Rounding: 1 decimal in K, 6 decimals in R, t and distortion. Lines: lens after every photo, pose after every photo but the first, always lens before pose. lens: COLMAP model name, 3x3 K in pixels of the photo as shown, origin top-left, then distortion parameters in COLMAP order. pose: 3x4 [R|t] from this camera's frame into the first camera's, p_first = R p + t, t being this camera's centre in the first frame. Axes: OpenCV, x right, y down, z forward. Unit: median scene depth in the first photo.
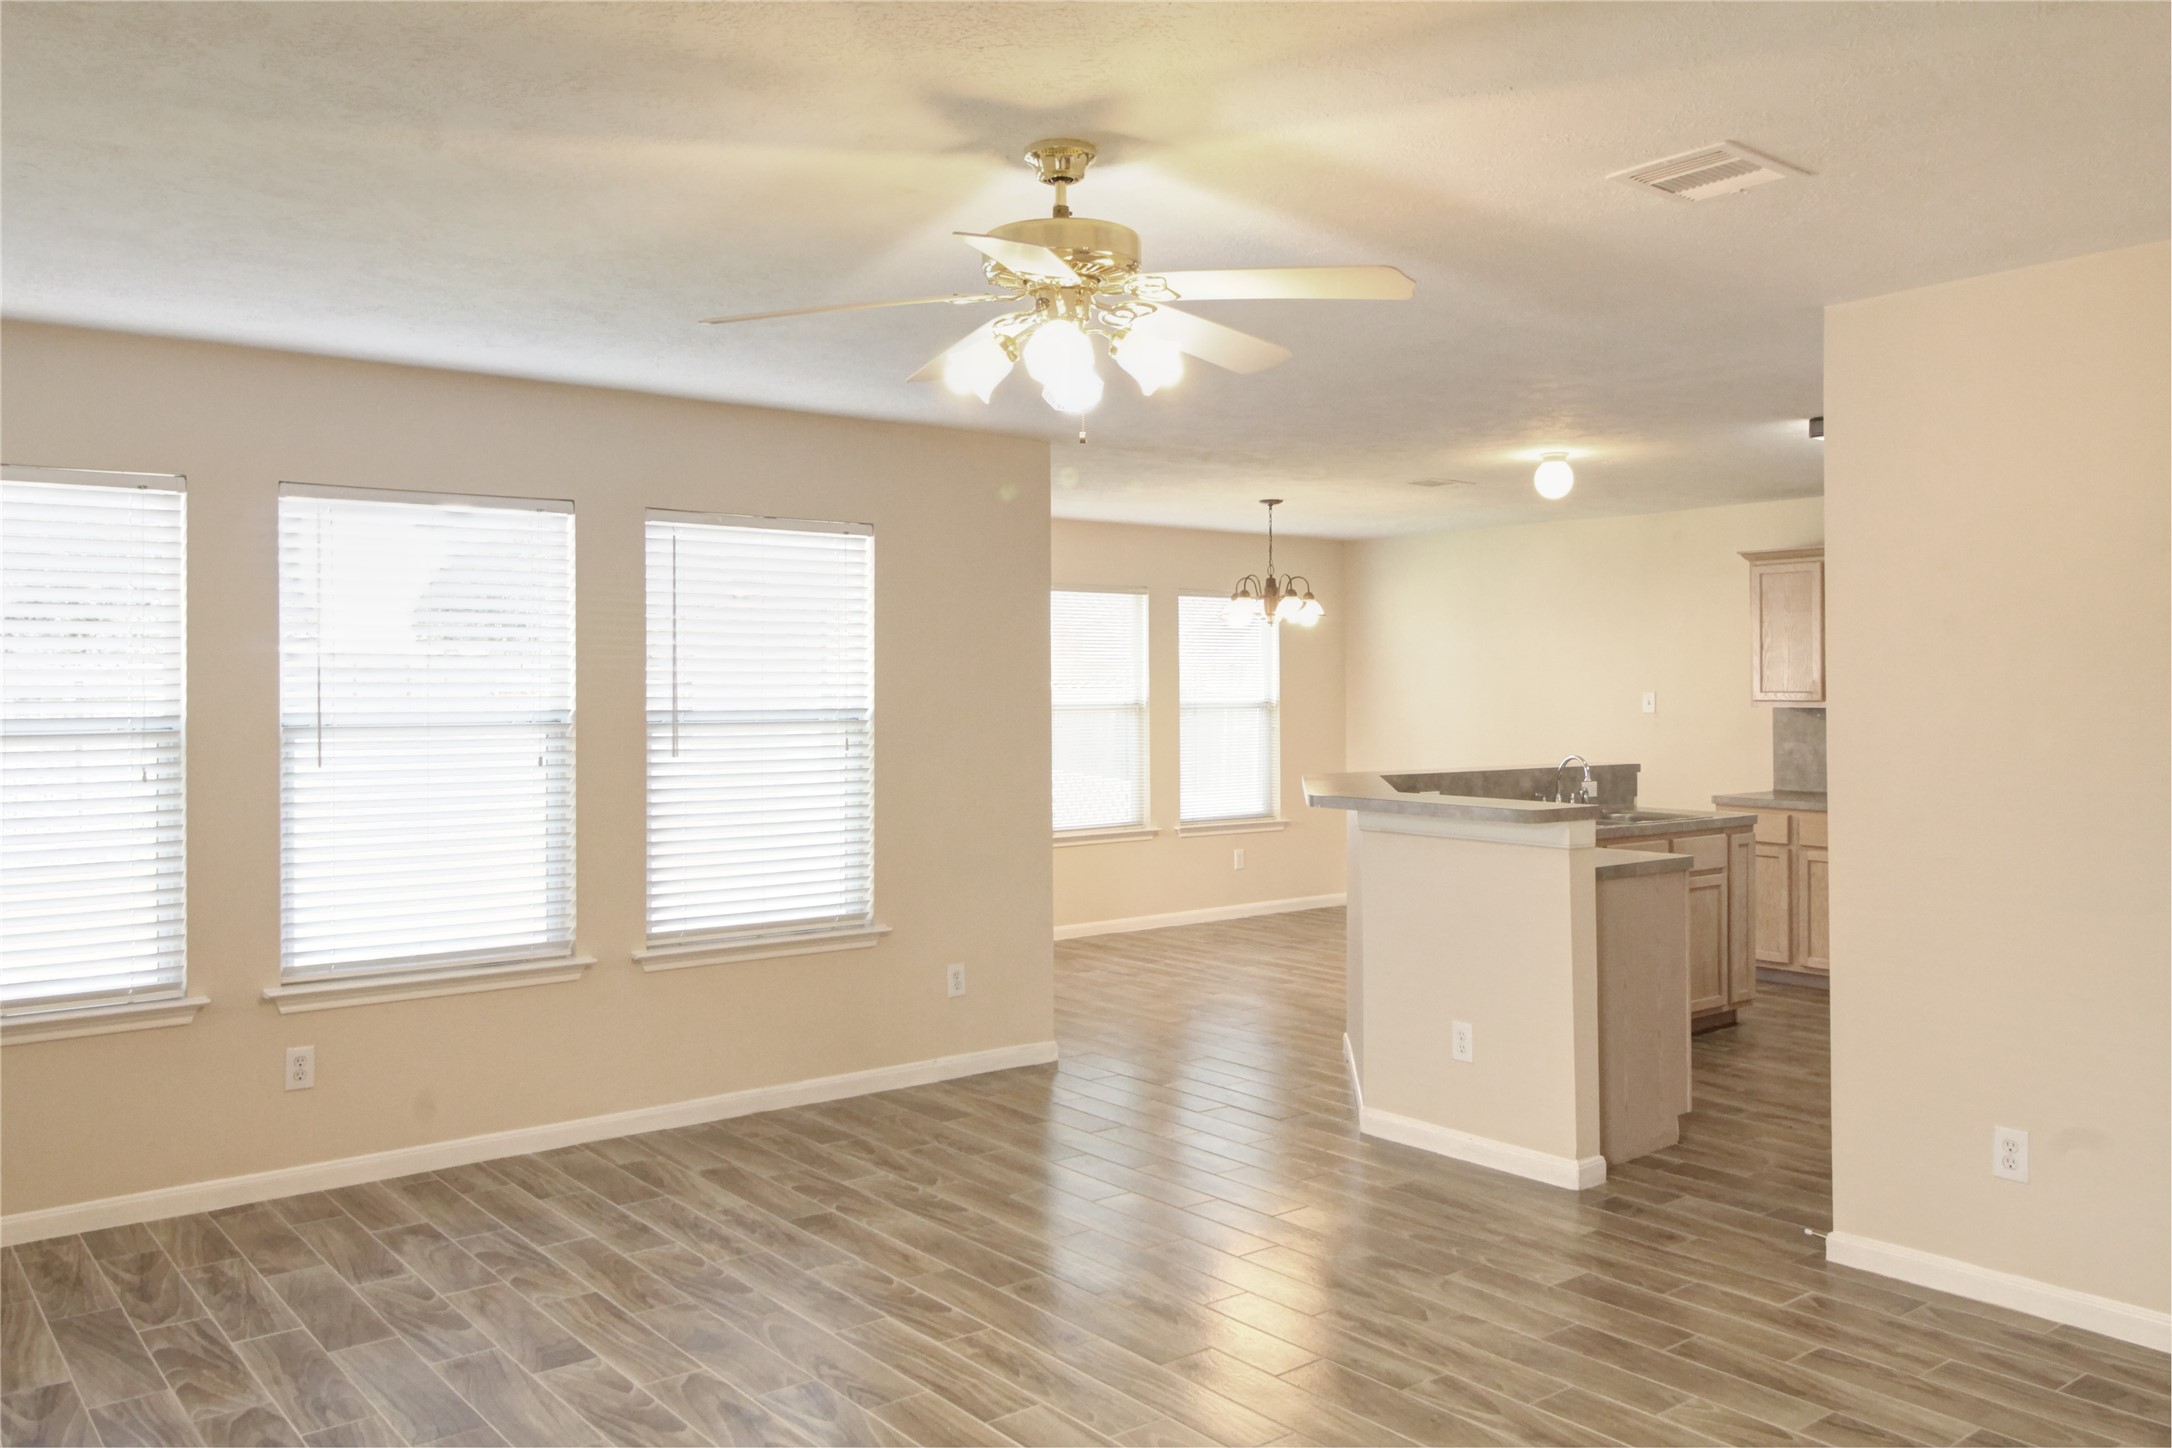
lens RADIAL K [[1667.7, 0, 1083.8], [0, 1667.7, 681.6], [0, 0, 1]] dist [0.016099, -0.008076]
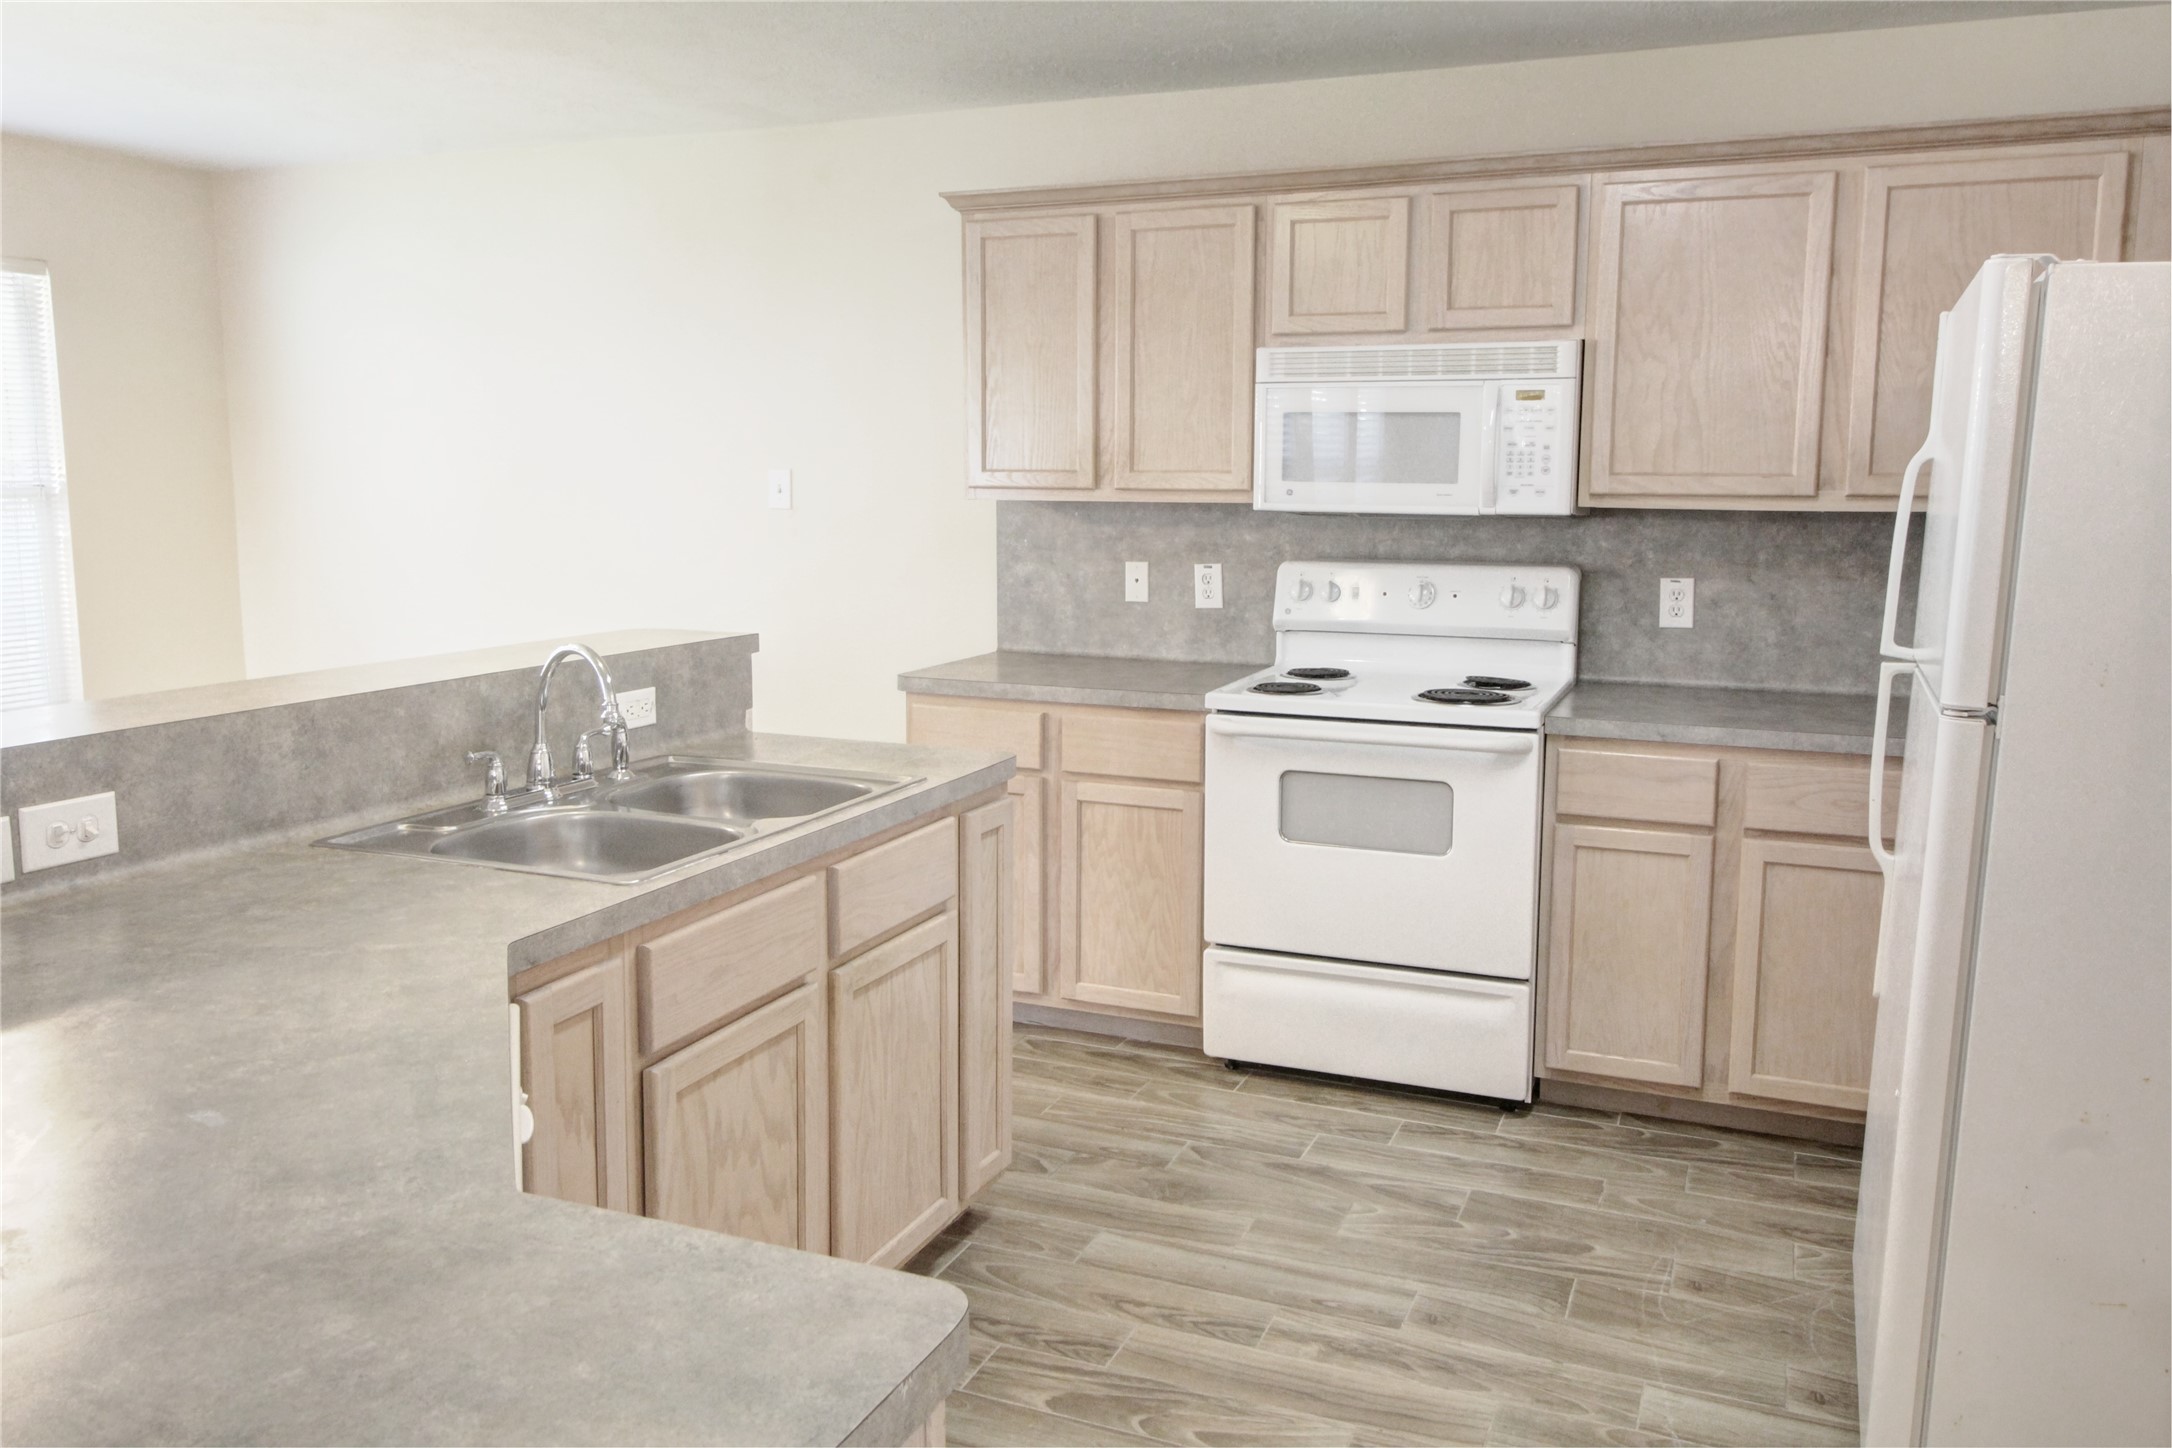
lens RADIAL K [[1667.7, 0, 1083.8], [0, 1667.7, 681.6], [0, 0, 1]] dist [0.016099, -0.008076]
pose [[0.878818, -0.055730, 0.473891, 0.320484], [-0.007498, 0.991421, 0.130495, 0.006077], [-0.477097, -0.118235, 0.870861, 0.921340]]
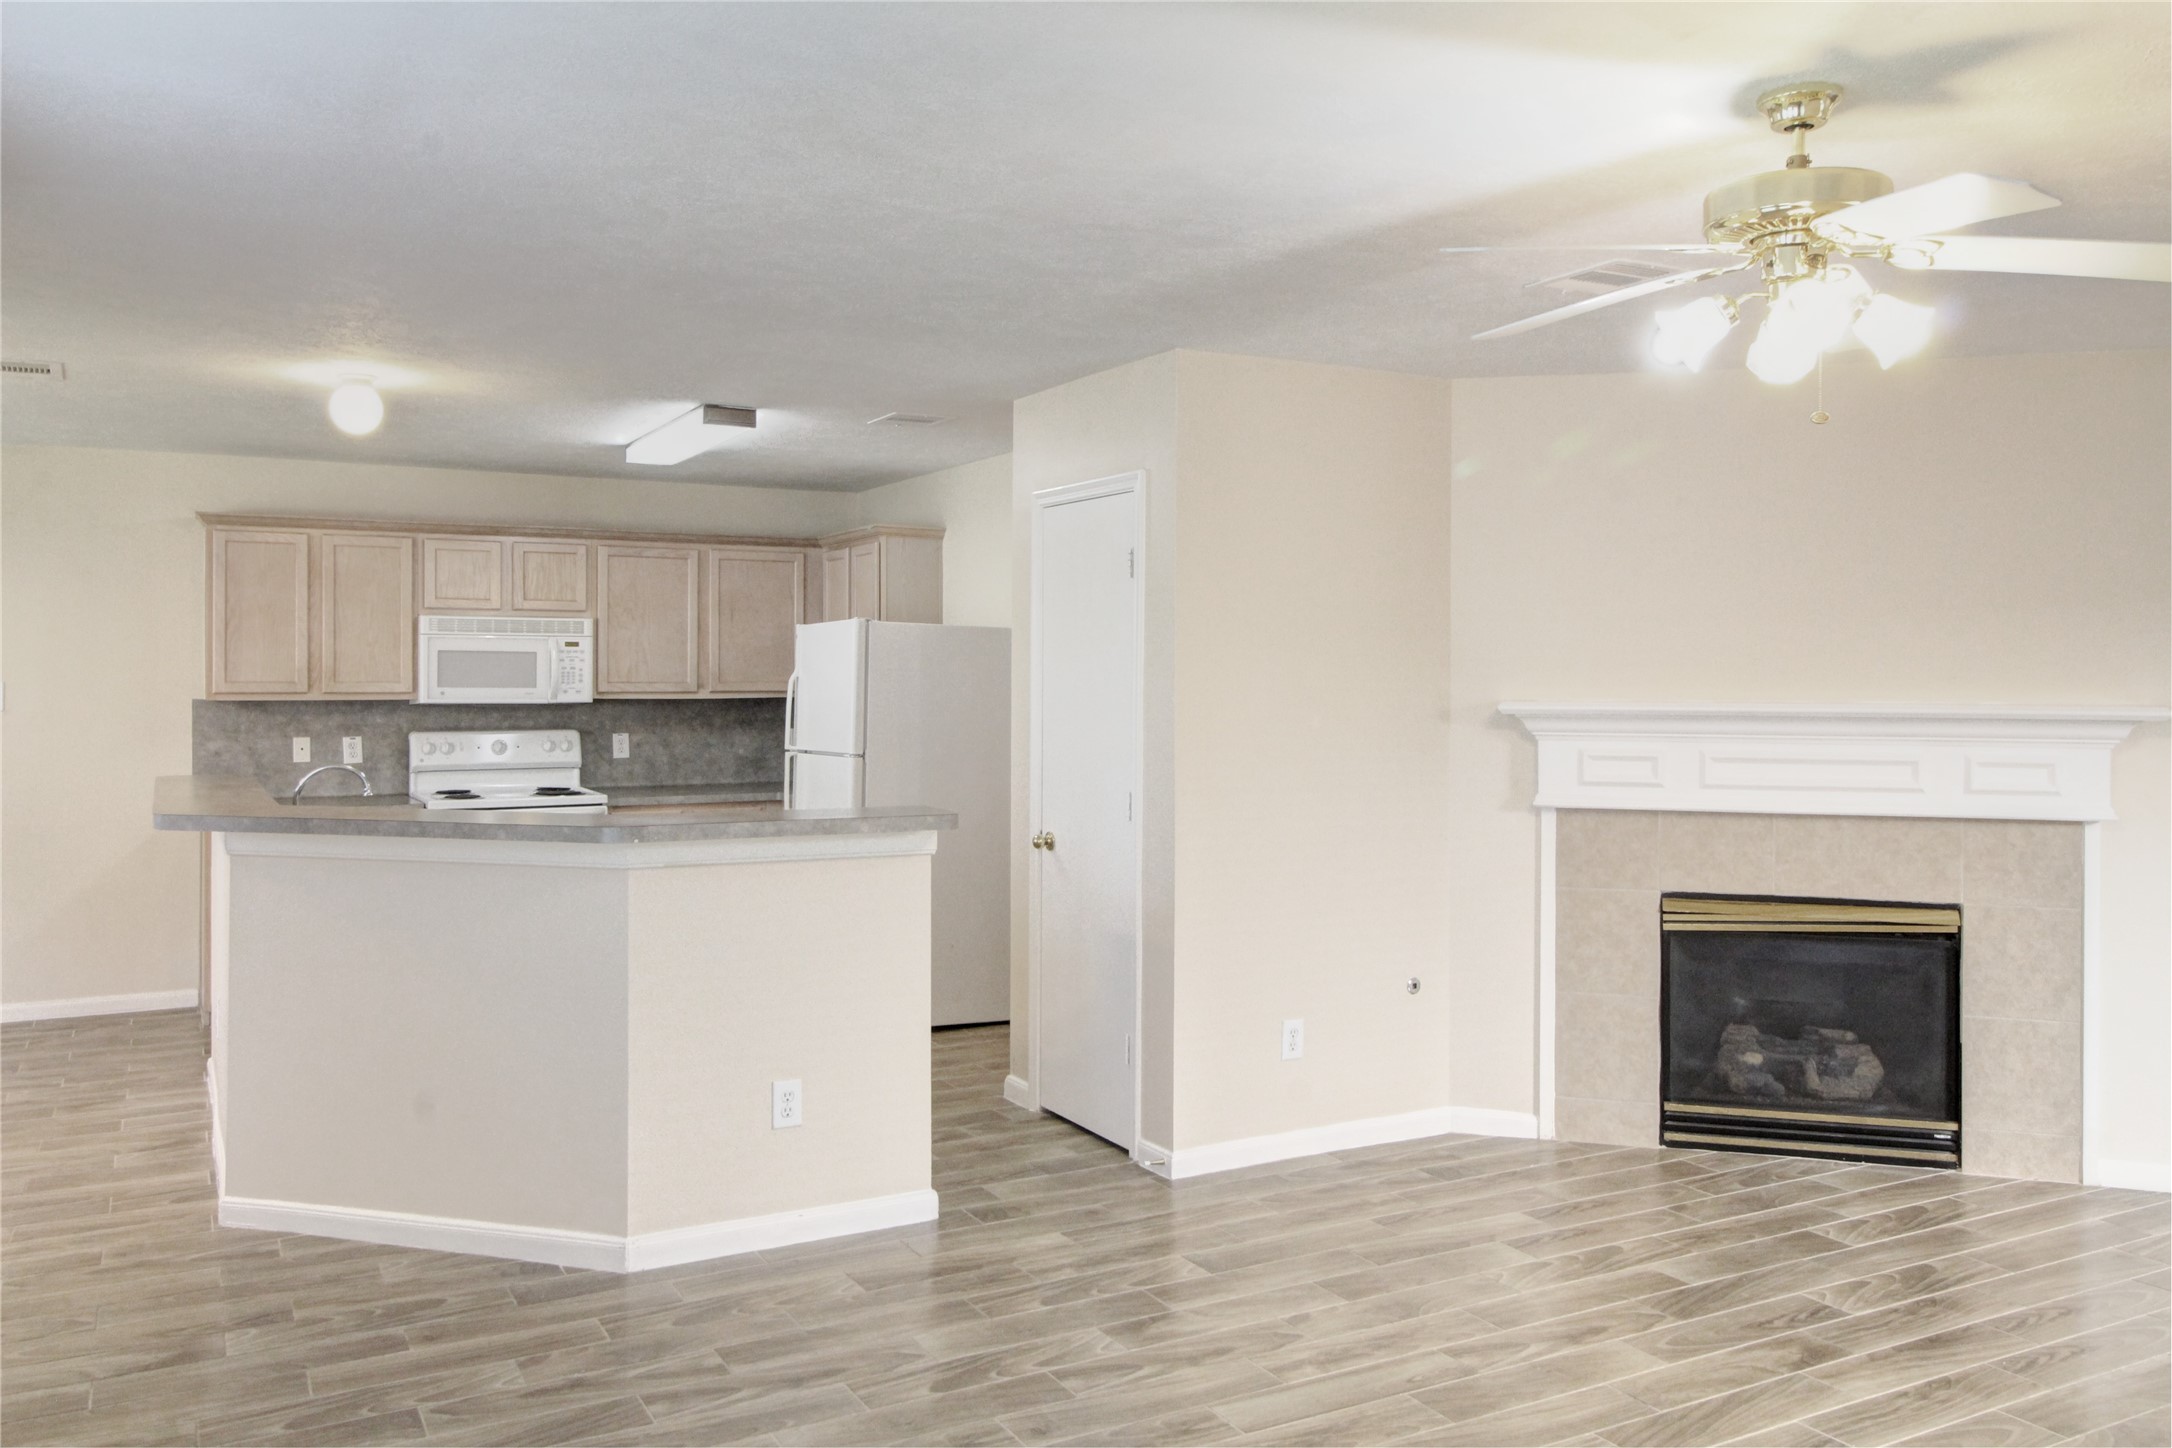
lens RADIAL K [[1667.7, 0, 1083.8], [0, 1667.7, 681.6], [0, 0, 1]] dist [0.016099, -0.008076]
pose [[0.172498, -0.001667, 0.985008, -0.610248], [-0.006460, 0.999975, 0.002823, 0.001456], [-0.984989, -0.006850, 0.172483, 0.762183]]
